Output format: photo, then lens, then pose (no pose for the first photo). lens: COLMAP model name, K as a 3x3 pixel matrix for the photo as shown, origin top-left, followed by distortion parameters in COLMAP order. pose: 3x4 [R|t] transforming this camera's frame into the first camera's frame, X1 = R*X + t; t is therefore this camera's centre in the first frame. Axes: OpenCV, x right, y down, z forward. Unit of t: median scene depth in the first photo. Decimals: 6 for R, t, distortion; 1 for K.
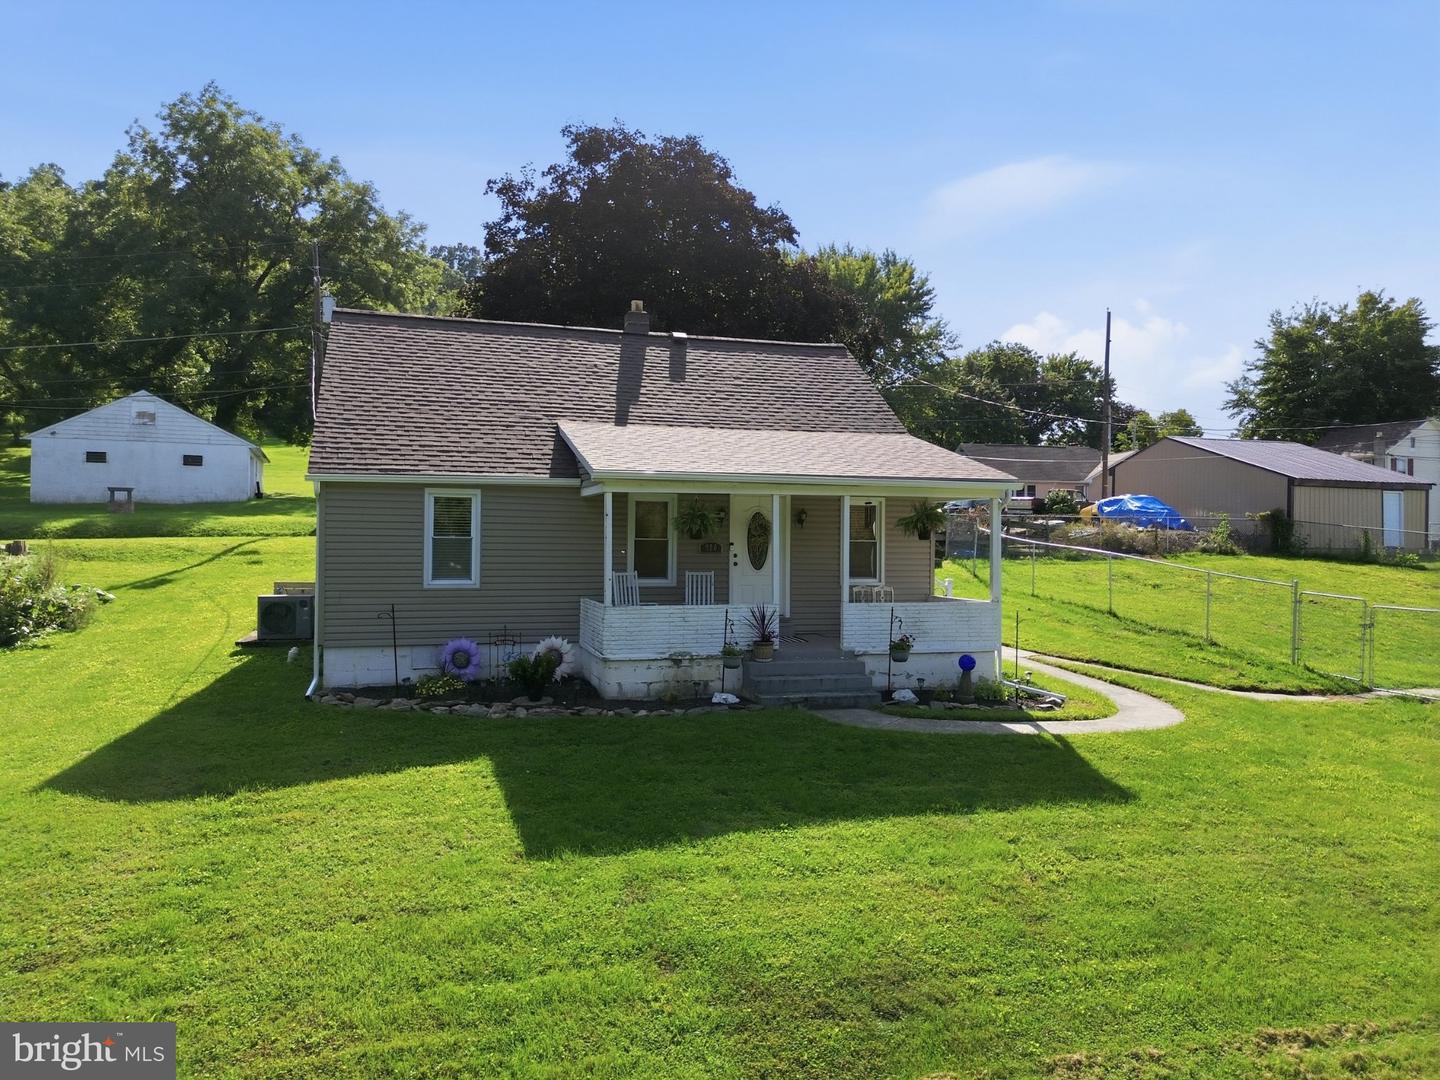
lens RADIAL K [[1021.1, 0, 720.0], [0, 1021.1, 540.0], [0, 0, 1]] dist [0.094034, -0.100791]
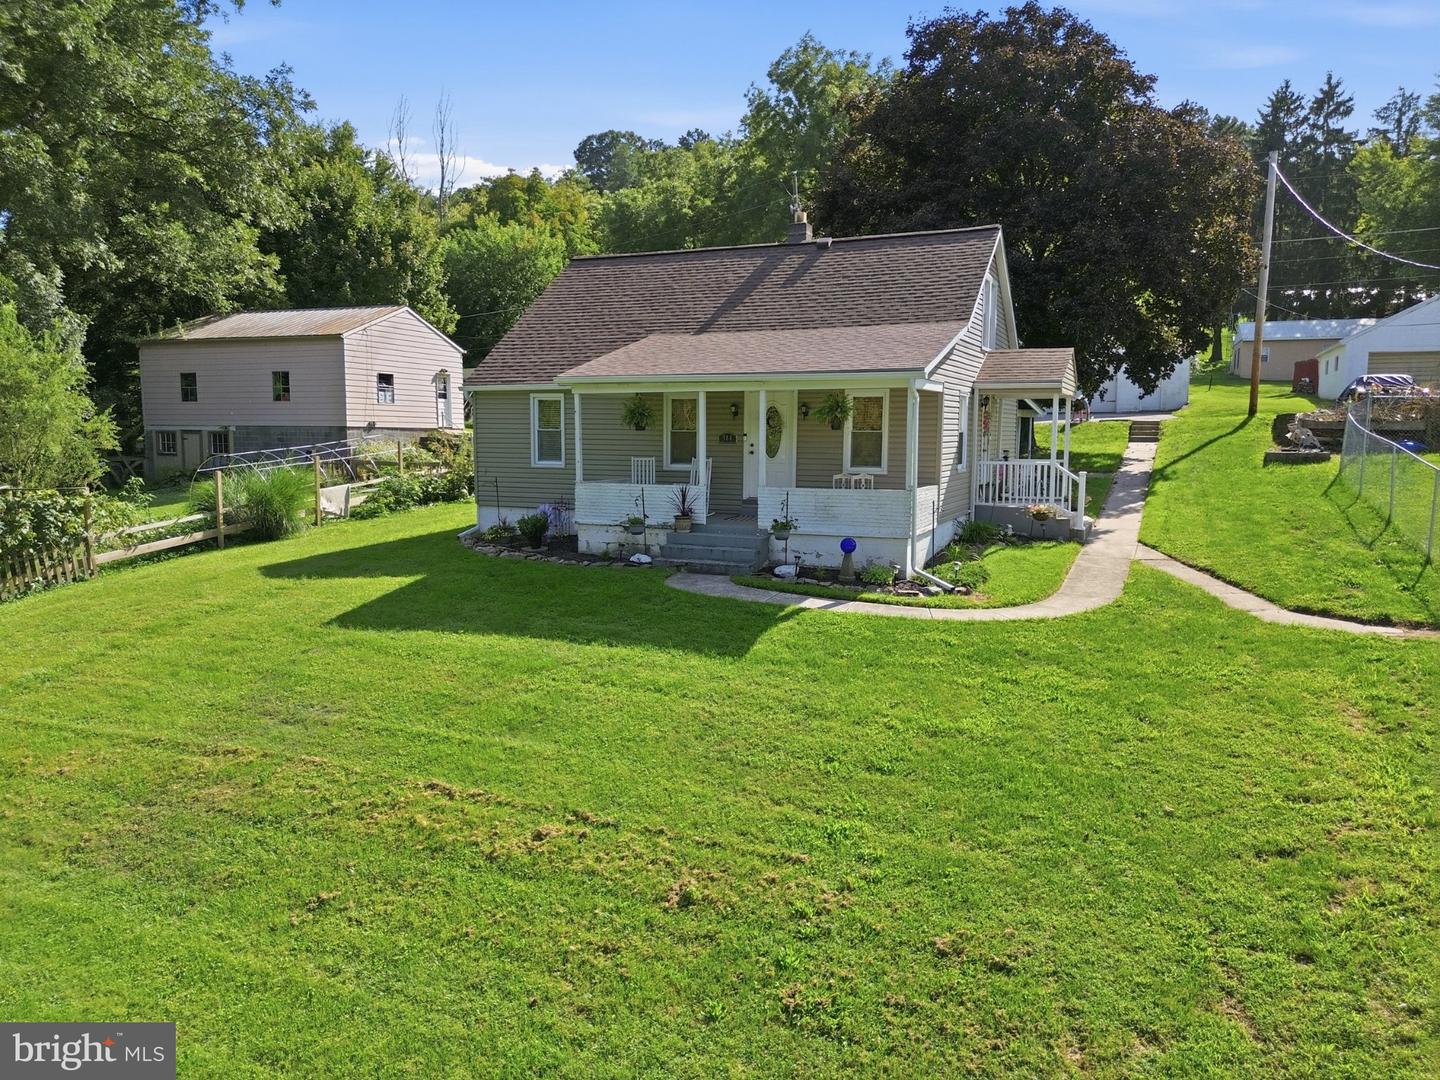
lens RADIAL K [[1022.5, 0, 720.0], [0, 1022.5, 540.0], [0, 0, 1]] dist [0.076375, -0.082657]
pose [[0.759458, 0.063930, -0.647408, 0.758286], [0.002752, 0.994835, 0.101466, 0.005168], [0.650551, -0.078841, 0.755360, 0.104864]]
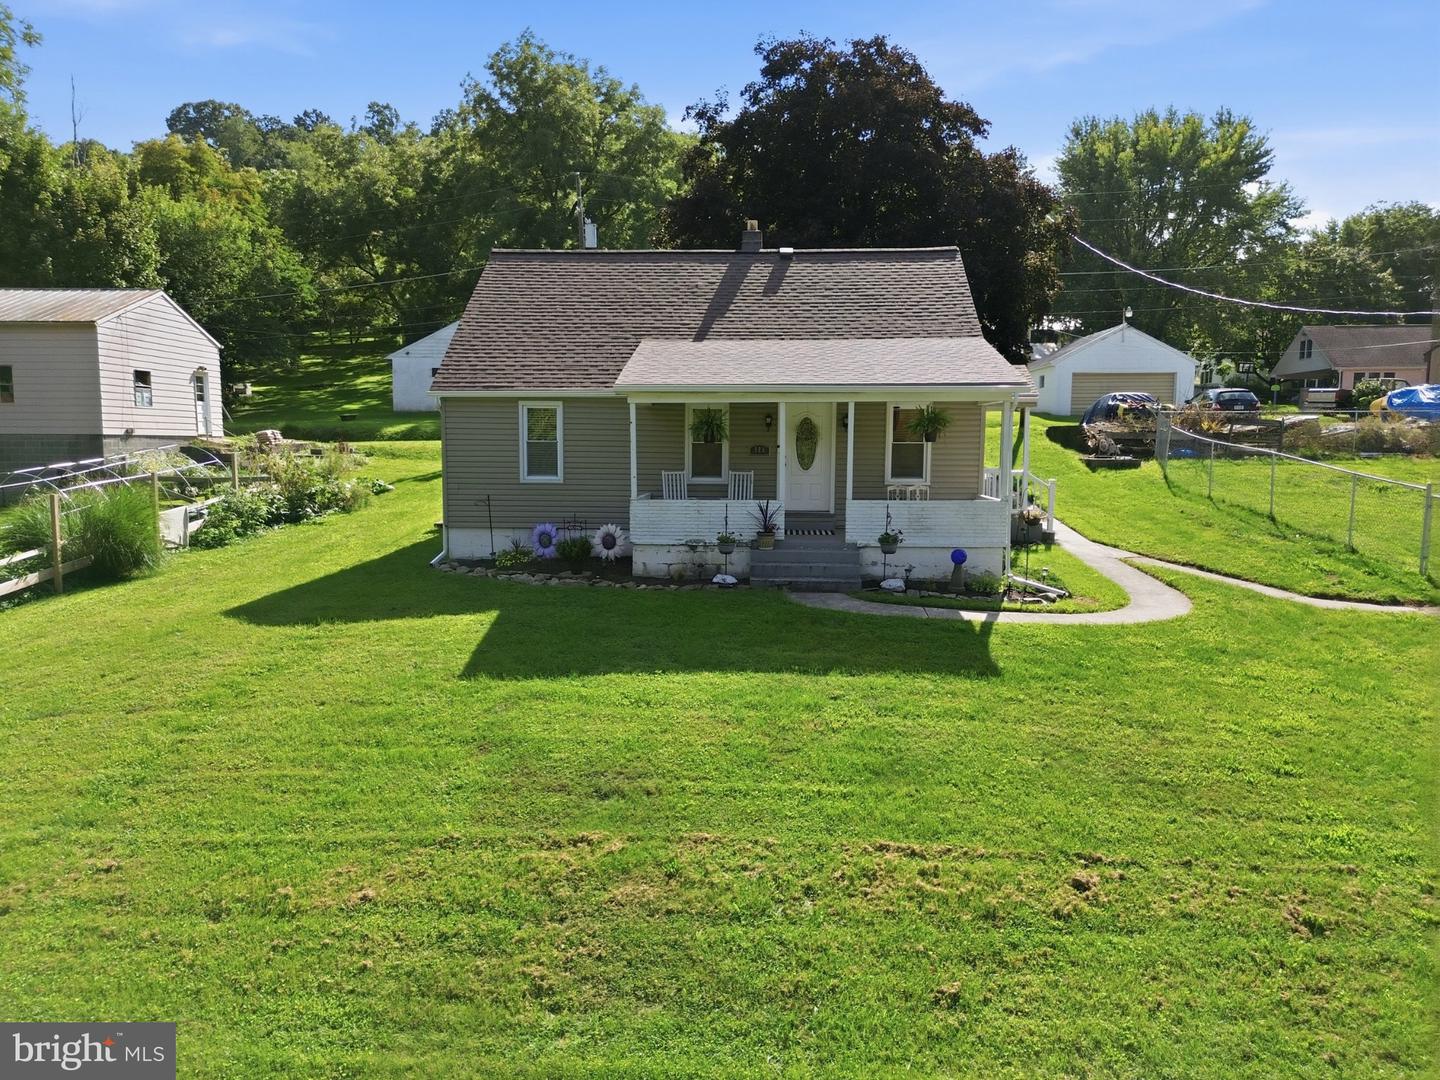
lens RADIAL K [[1022.5, 0, 720.0], [0, 1022.5, 540.0], [0, 0, 1]] dist [0.076375, -0.082657]
pose [[0.942032, 0.028654, -0.334296, 0.333911], [0.004223, 0.995255, 0.097207, -0.003250], [0.335495, -0.092984, 0.937442, -0.081640]]
